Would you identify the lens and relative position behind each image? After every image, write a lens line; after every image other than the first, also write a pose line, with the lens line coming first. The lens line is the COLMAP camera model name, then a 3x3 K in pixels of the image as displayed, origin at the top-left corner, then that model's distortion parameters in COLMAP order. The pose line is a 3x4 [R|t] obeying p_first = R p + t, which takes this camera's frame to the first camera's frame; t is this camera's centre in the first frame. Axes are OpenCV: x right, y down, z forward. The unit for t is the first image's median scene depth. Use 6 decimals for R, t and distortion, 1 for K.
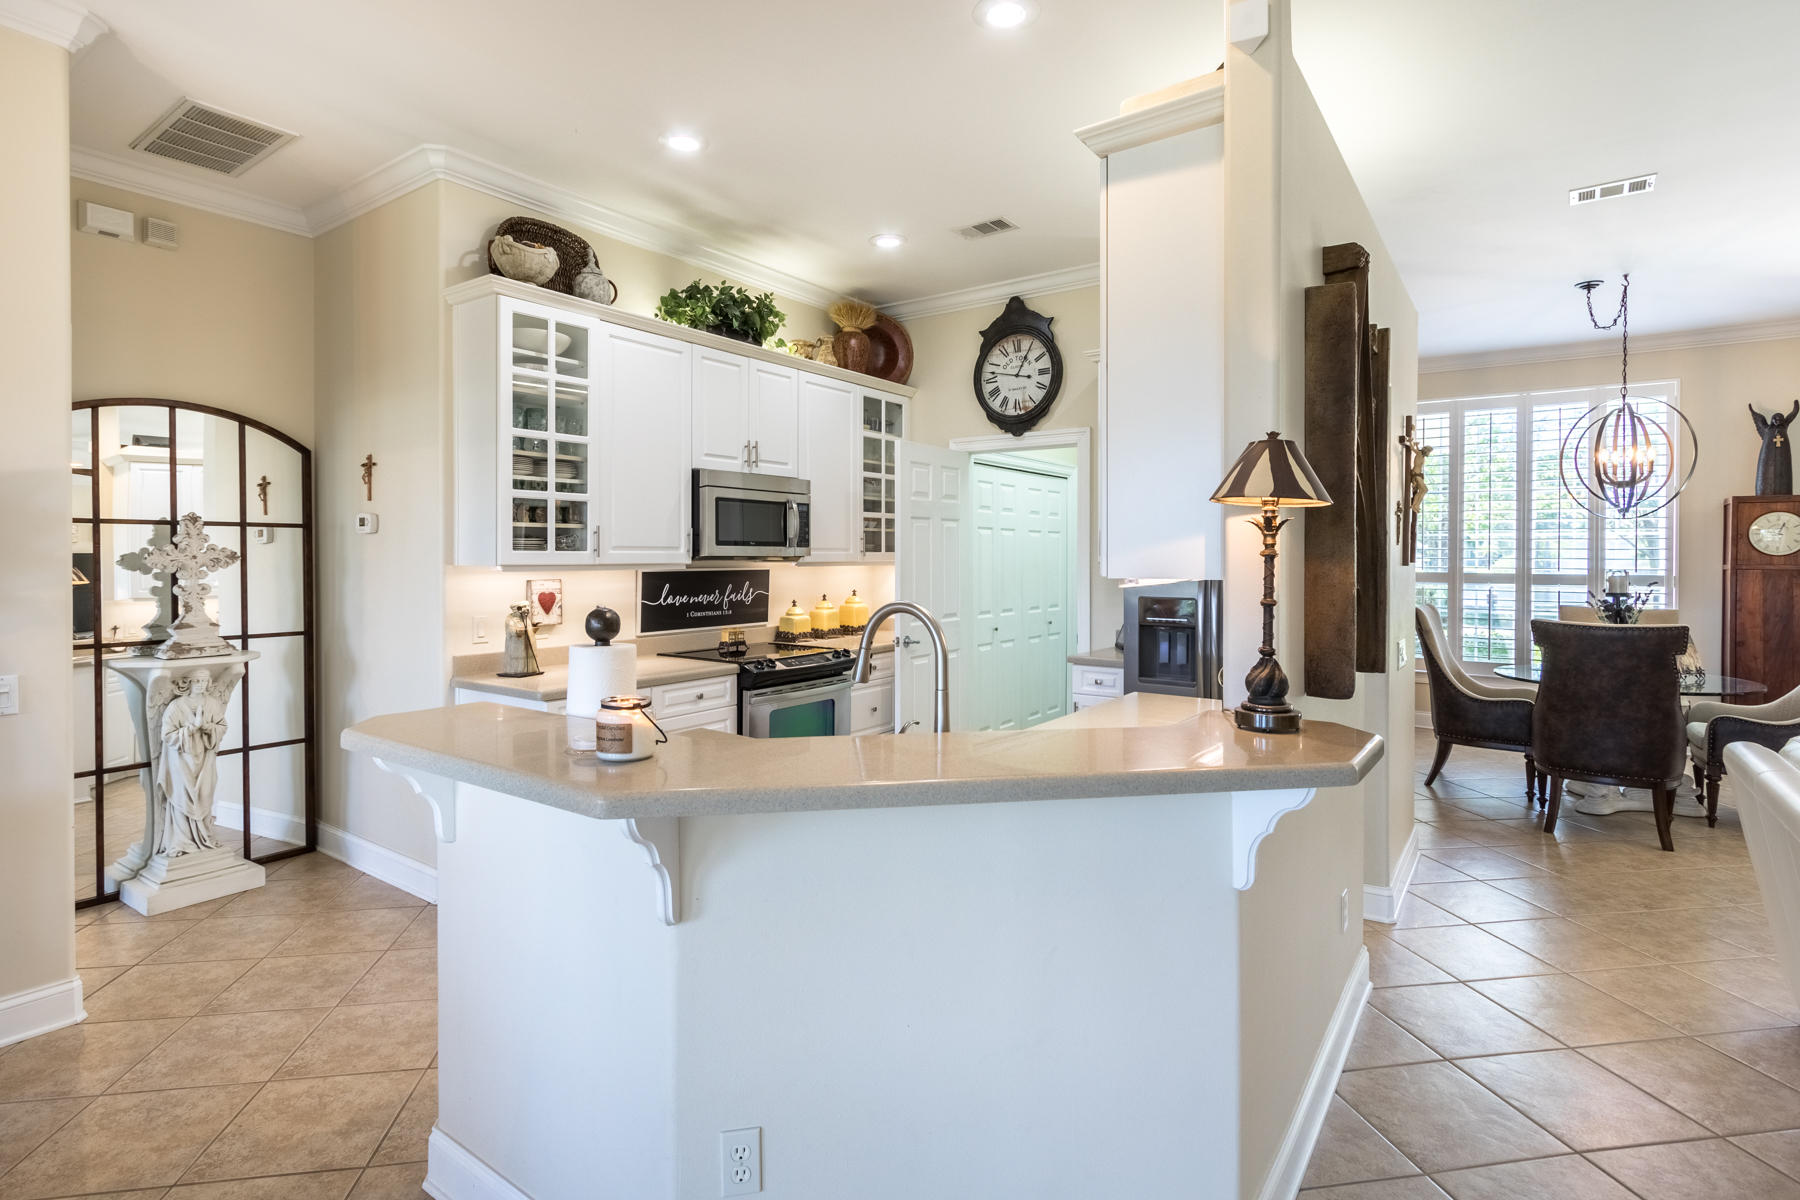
lens RADIAL K [[903.8, 0, 882.8], [0, 903.8, 561.5], [0, 0, 1]] dist [0.009391, 0.001014]
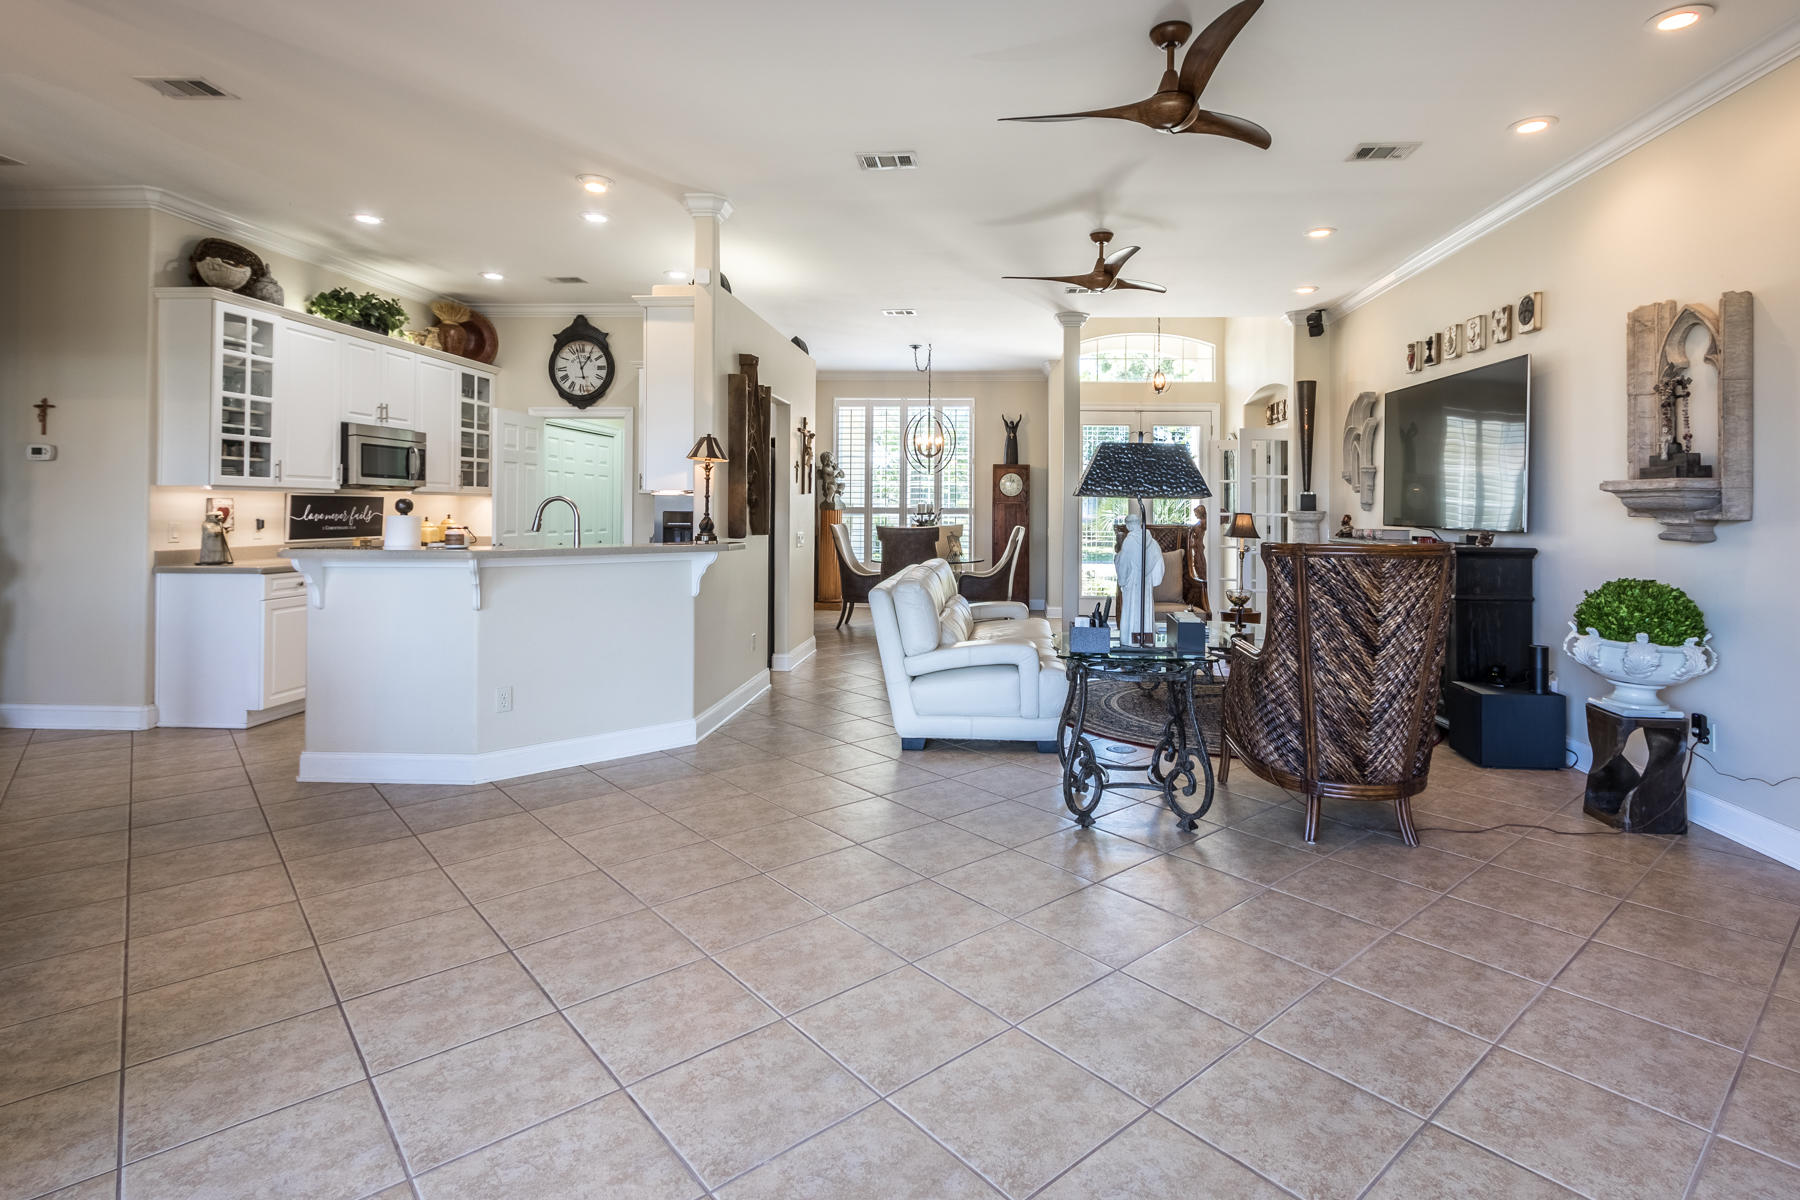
lens RADIAL K [[885.5, 0, 971.4], [0, 885.5, 501.8], [0, 0, 1]] dist [0.002817, -0.002803]
pose [[0.825533, 0.006267, 0.564319, -0.154232], [0.001551, 0.999909, -0.013373, 0.036364], [-0.564352, 0.011915, 0.825449, -0.602529]]
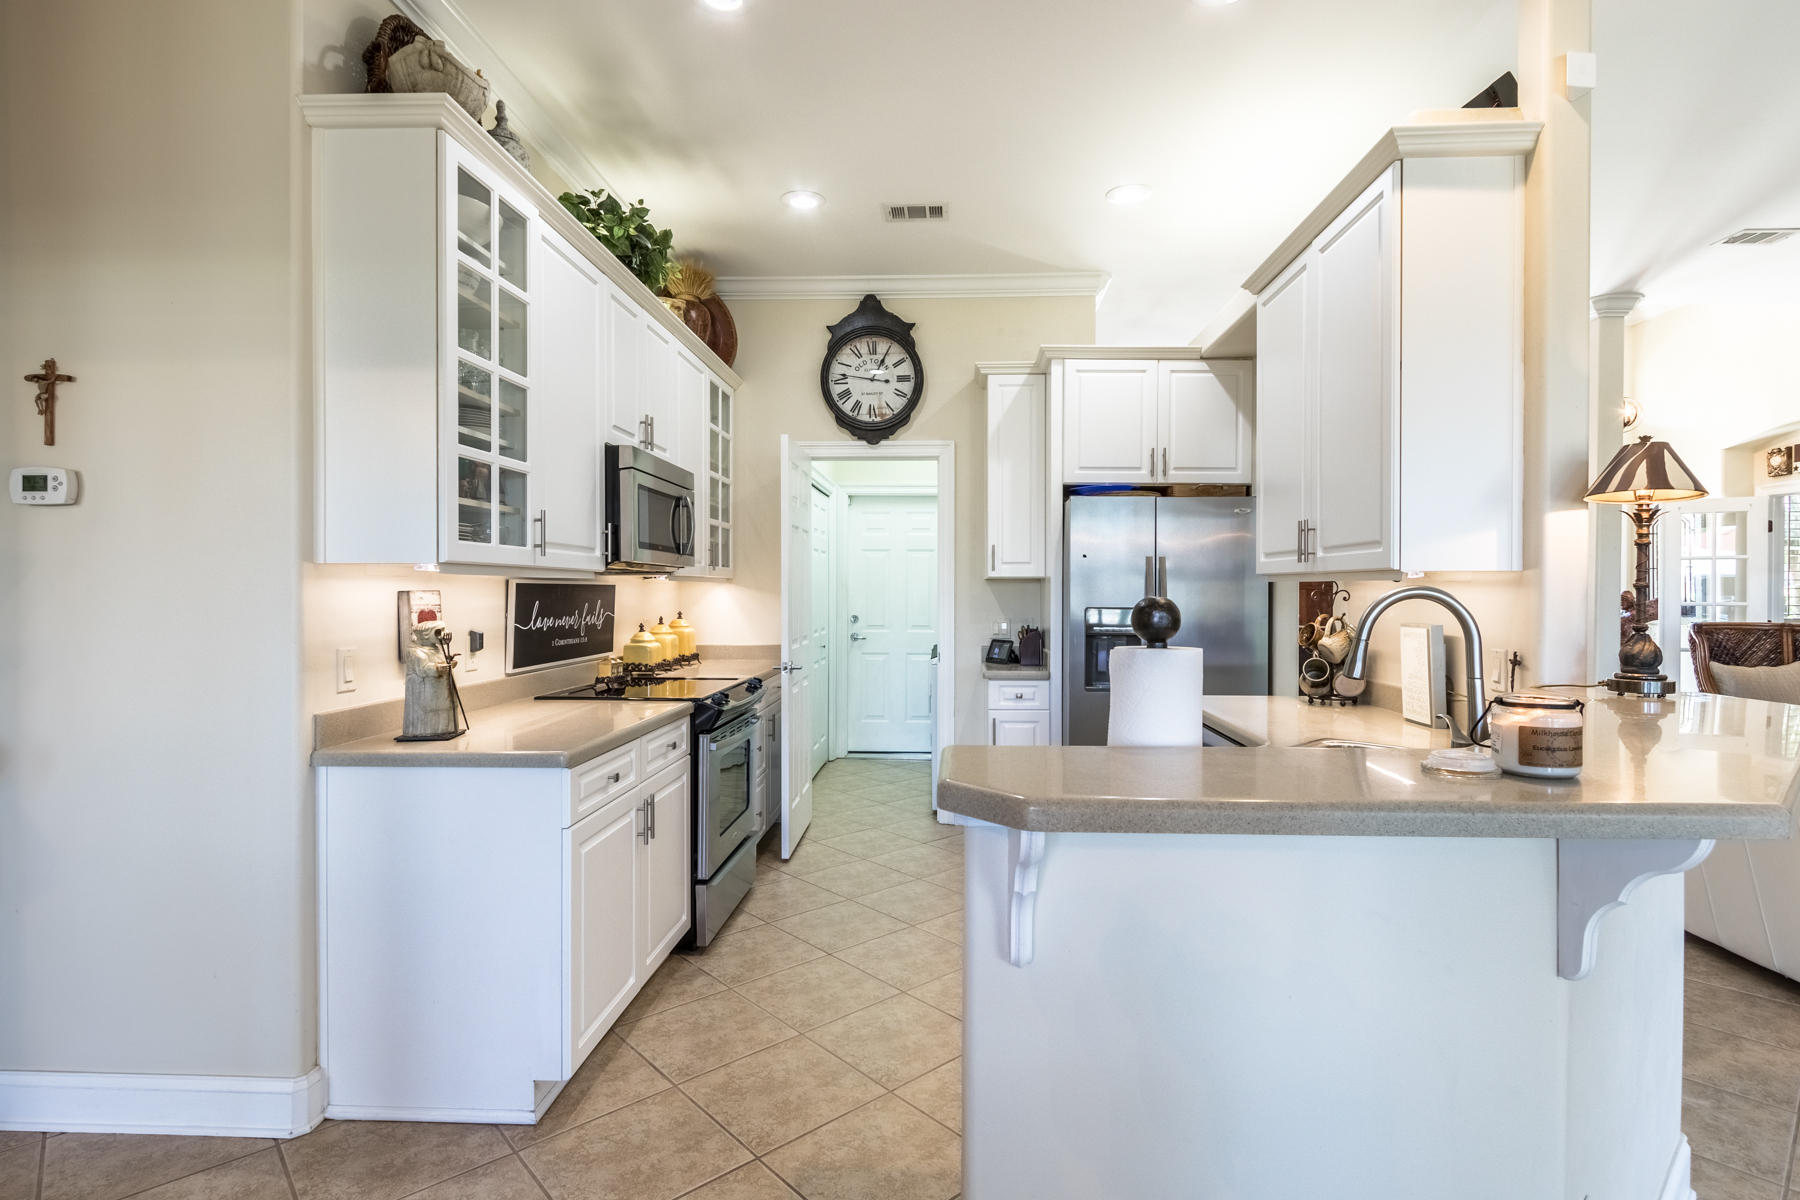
lens RADIAL K [[903.8, 0, 945.8], [0, 903.8, 600.2], [0, 0, 1]] dist [0.009391, 0.001014]
pose [[0.827924, -0.006771, 0.560799, -0.342925], [0.004309, 0.999974, 0.005713, 0.019588], [-0.560823, -0.002313, 0.827932, 0.197151]]
